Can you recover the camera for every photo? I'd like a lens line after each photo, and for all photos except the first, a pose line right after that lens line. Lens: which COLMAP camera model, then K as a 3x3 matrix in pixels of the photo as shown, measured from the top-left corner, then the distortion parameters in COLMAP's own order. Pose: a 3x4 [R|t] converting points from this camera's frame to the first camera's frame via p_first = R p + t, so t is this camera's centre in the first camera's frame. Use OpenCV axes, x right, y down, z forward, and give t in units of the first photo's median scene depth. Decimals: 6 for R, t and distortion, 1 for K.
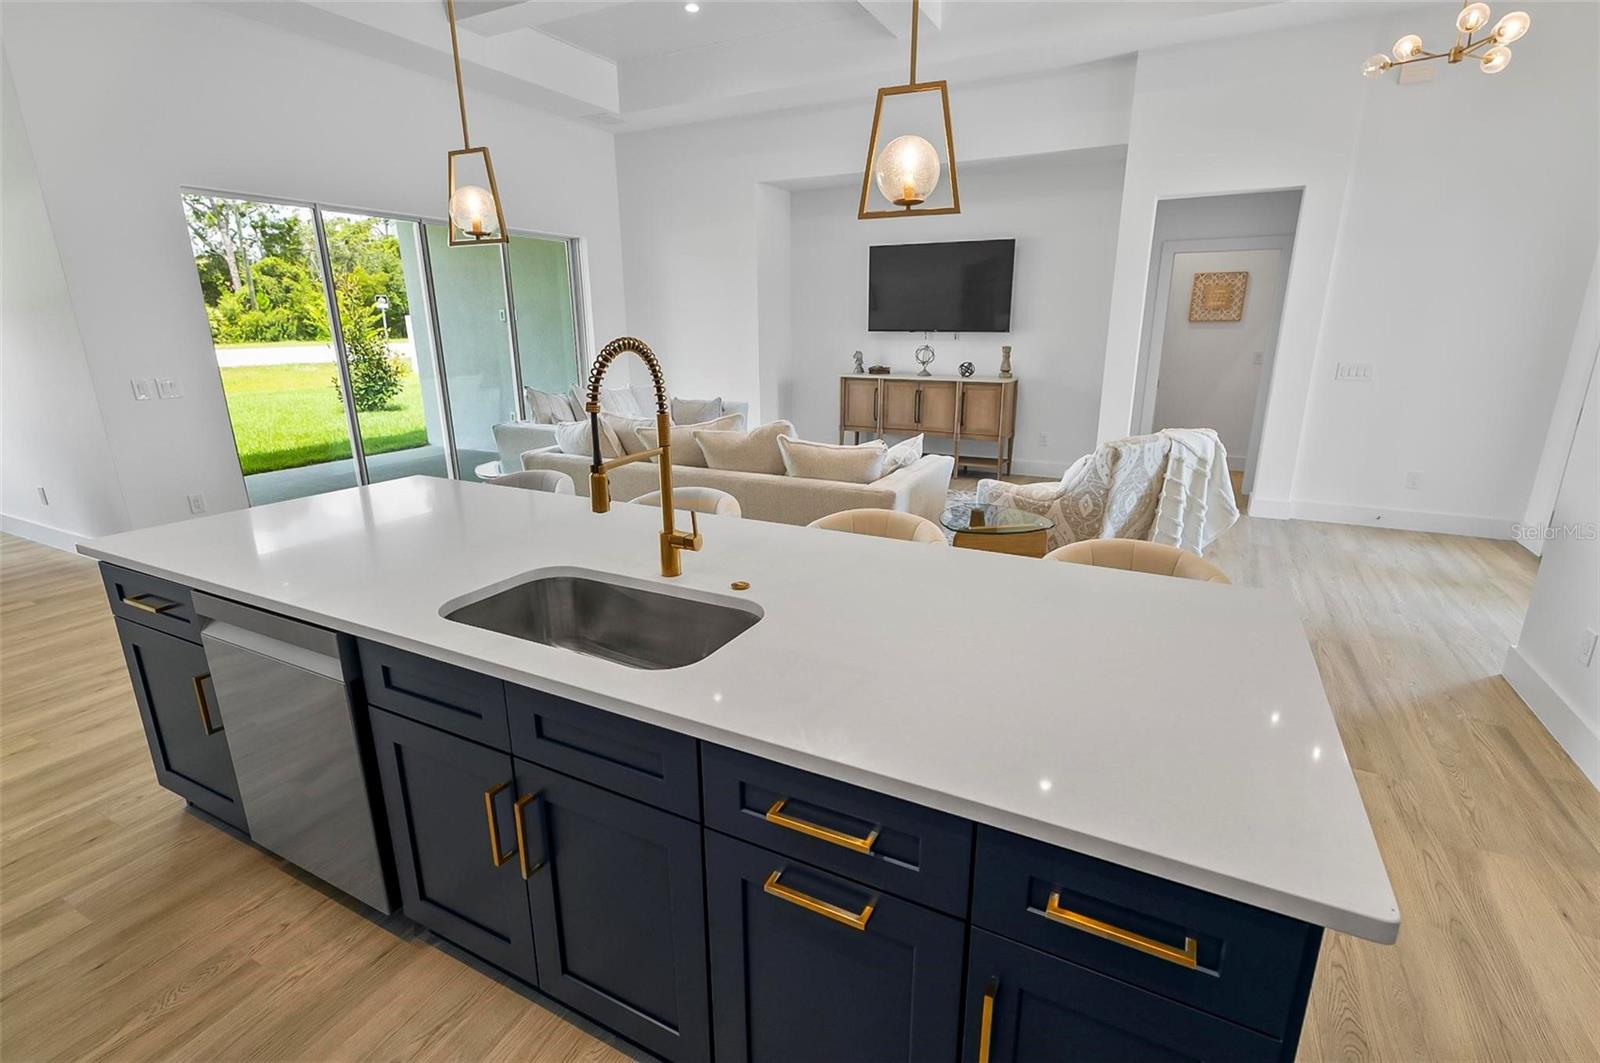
lens RADIAL K [[745.4, 0, 797.7], [0, 745.4, 531.0], [0, 0, 1]] dist [0.002864, -0.001301]
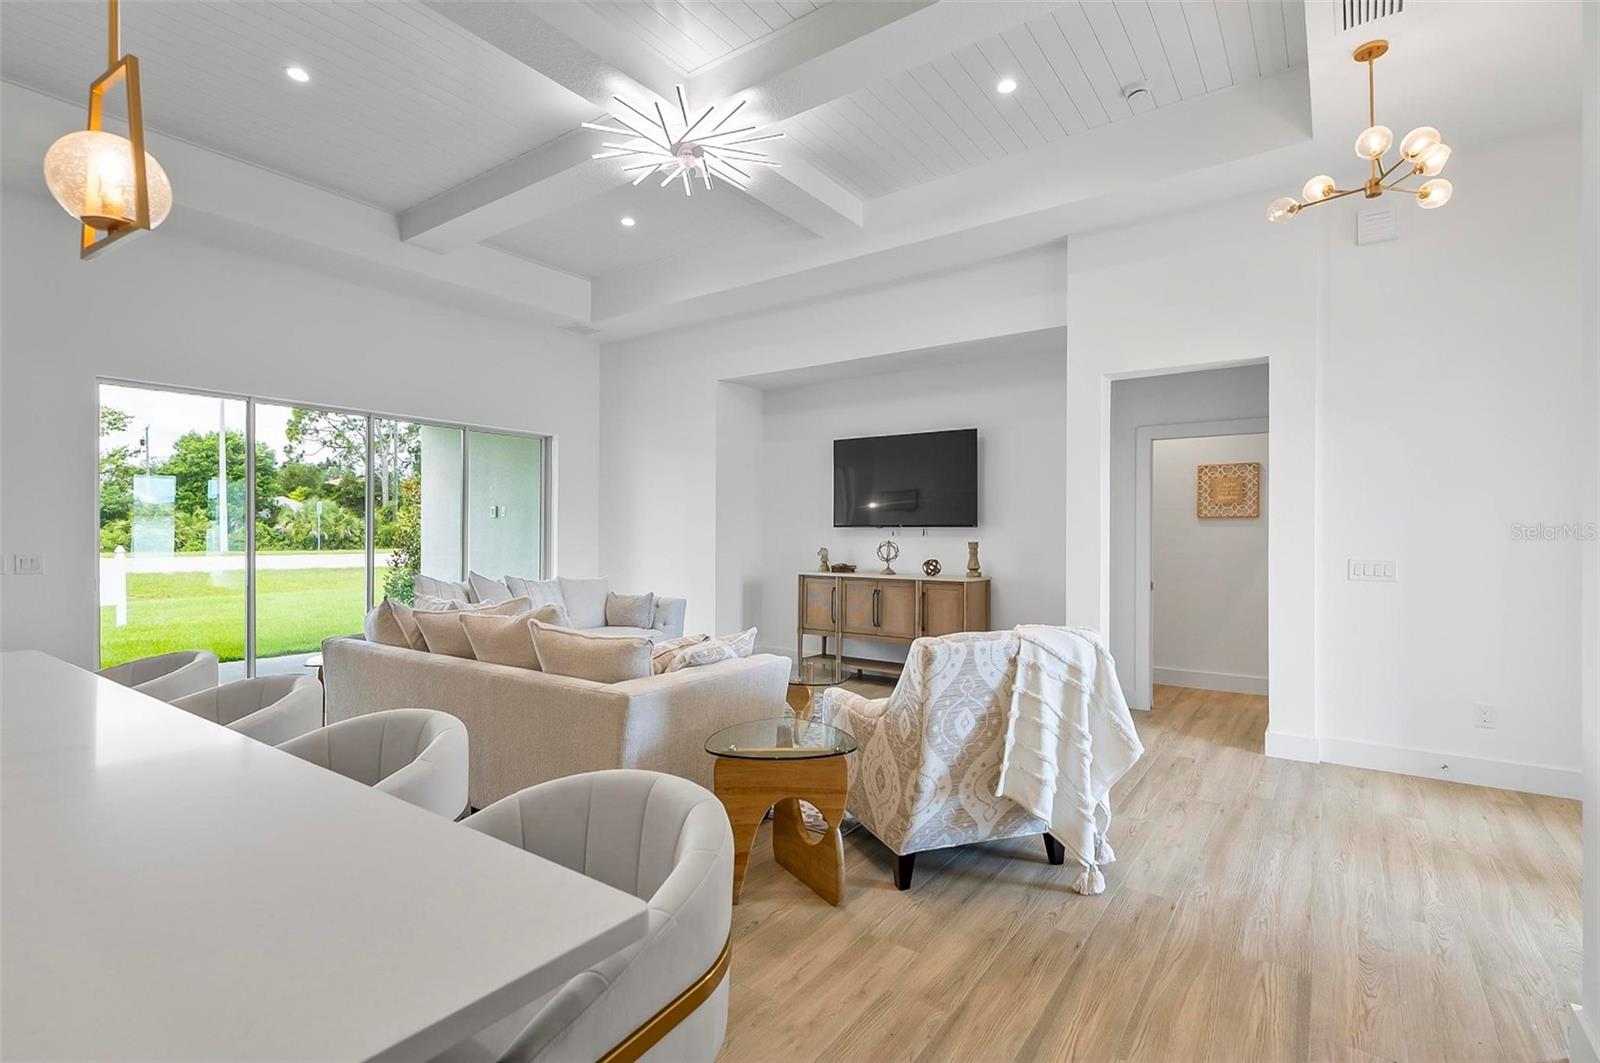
lens RADIAL K [[752.9, 0, 800.0], [0, 752.9, 531.5], [0, 0, 1]] dist [0.000619, 0.000216]
pose [[0.990067, 0.008610, -0.140335, 0.248910], [-0.047412, 0.960107, -0.275583, -0.005436], [0.132364, 0.279499, 0.950979, 0.150030]]
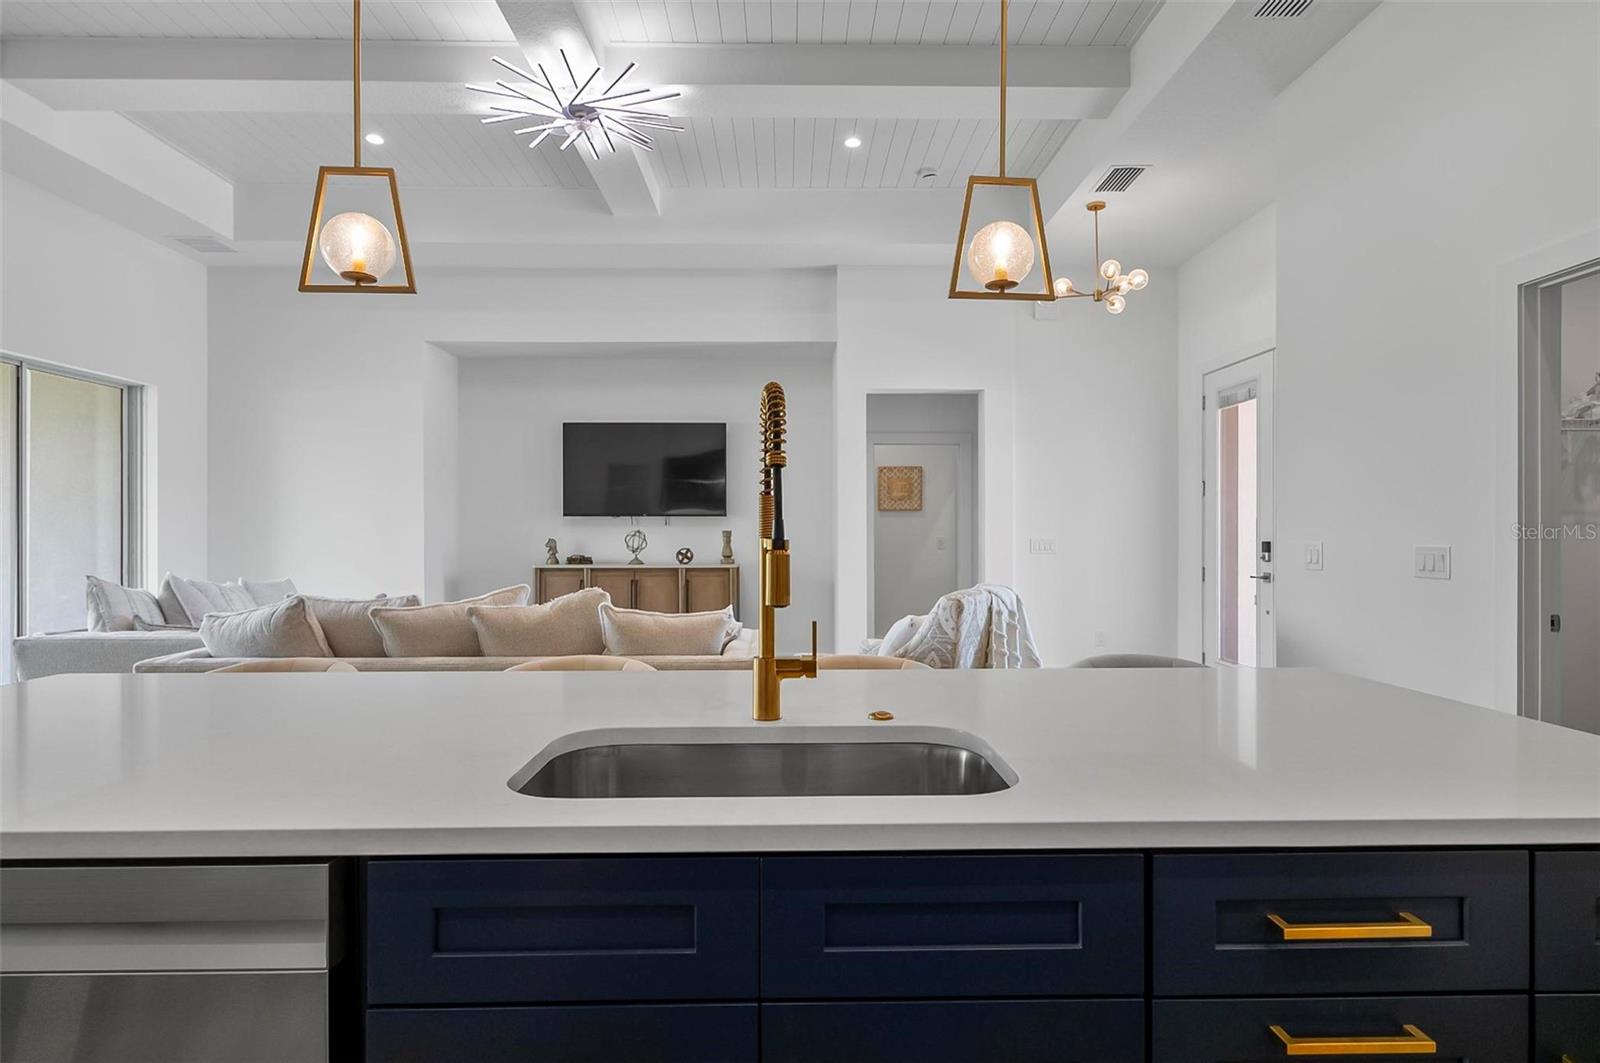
lens RADIAL K [[845.4, 0, 808.0], [0, 845.4, 528.6], [0, 0, 1]] dist [-0.002296, -0.000008]
pose [[0.875007, 0.006748, 0.484063, -0.173554], [0.129342, 0.960296, -0.247190, 0.029068], [-0.466512, 0.278902, 0.839393, 0.082271]]
